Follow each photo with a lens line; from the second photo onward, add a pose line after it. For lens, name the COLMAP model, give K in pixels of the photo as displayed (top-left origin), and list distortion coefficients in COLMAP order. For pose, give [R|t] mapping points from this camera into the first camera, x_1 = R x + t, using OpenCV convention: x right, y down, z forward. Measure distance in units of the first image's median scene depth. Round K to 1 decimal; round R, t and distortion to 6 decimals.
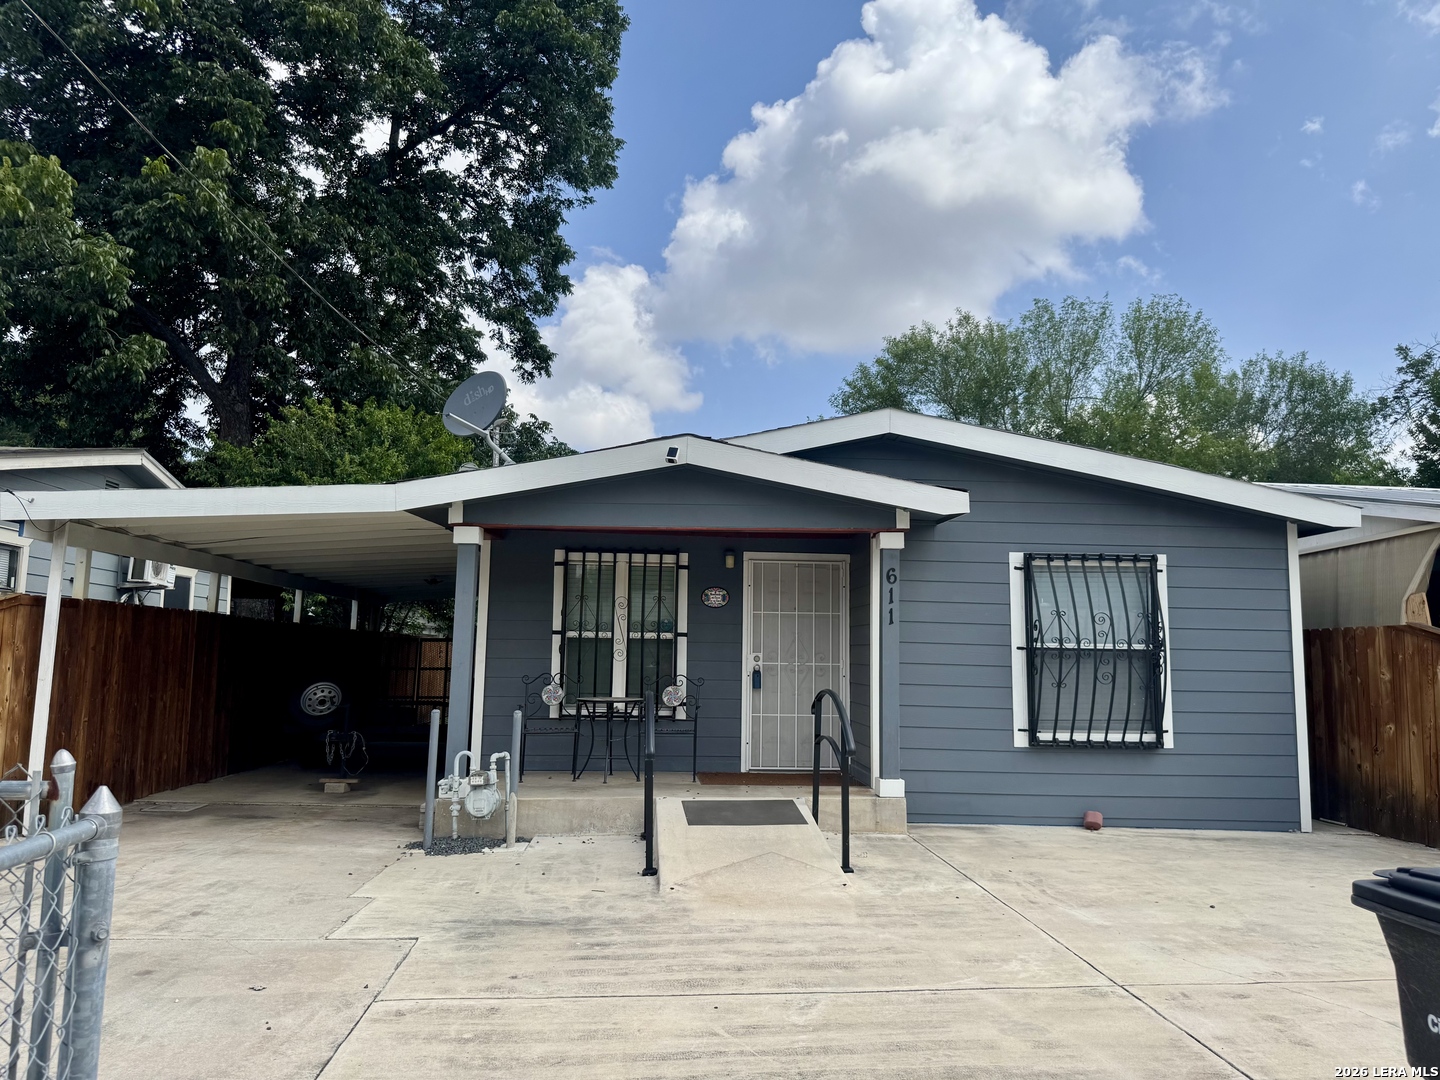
lens RADIAL K [[1001.7, 0, 731.2], [0, 1001.7, 533.7], [0, 0, 1]] dist [0.041252, -0.044223]
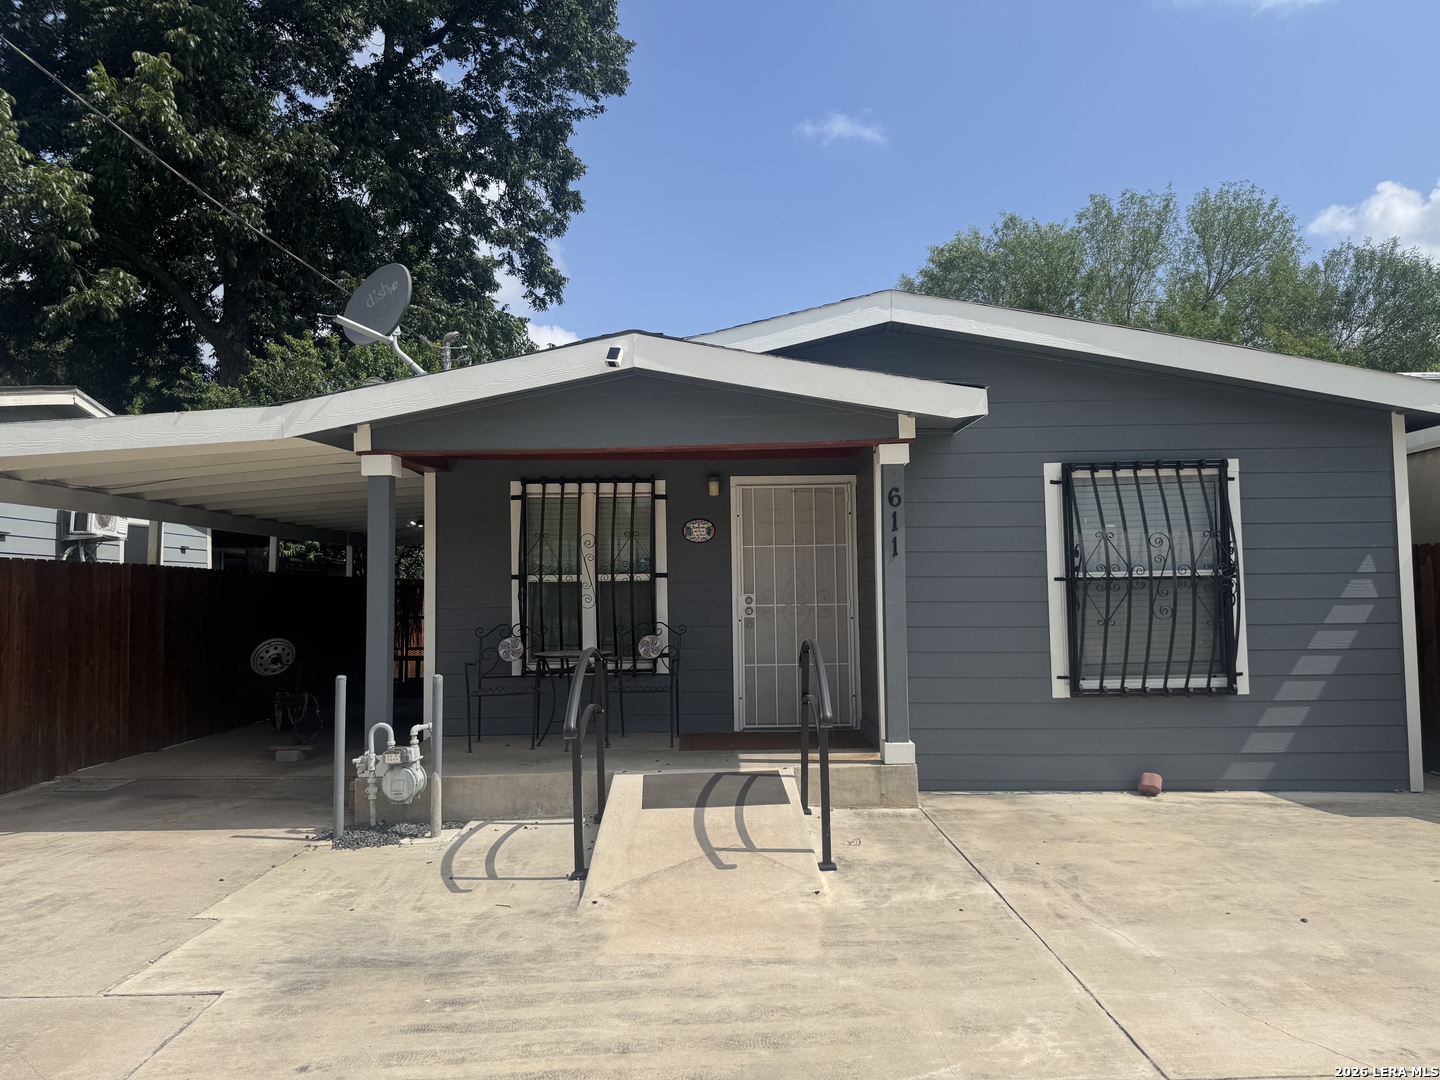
lens RADIAL K [[1001.7, 0, 737.0], [0, 1001.7, 516.0], [0, 0, 1]] dist [0.041252, -0.044223]
pose [[0.997785, -0.034077, -0.057126, 0.075553], [0.036819, 0.998185, 0.047658, 0.013708], [0.055398, -0.049656, 0.997229, 0.168423]]
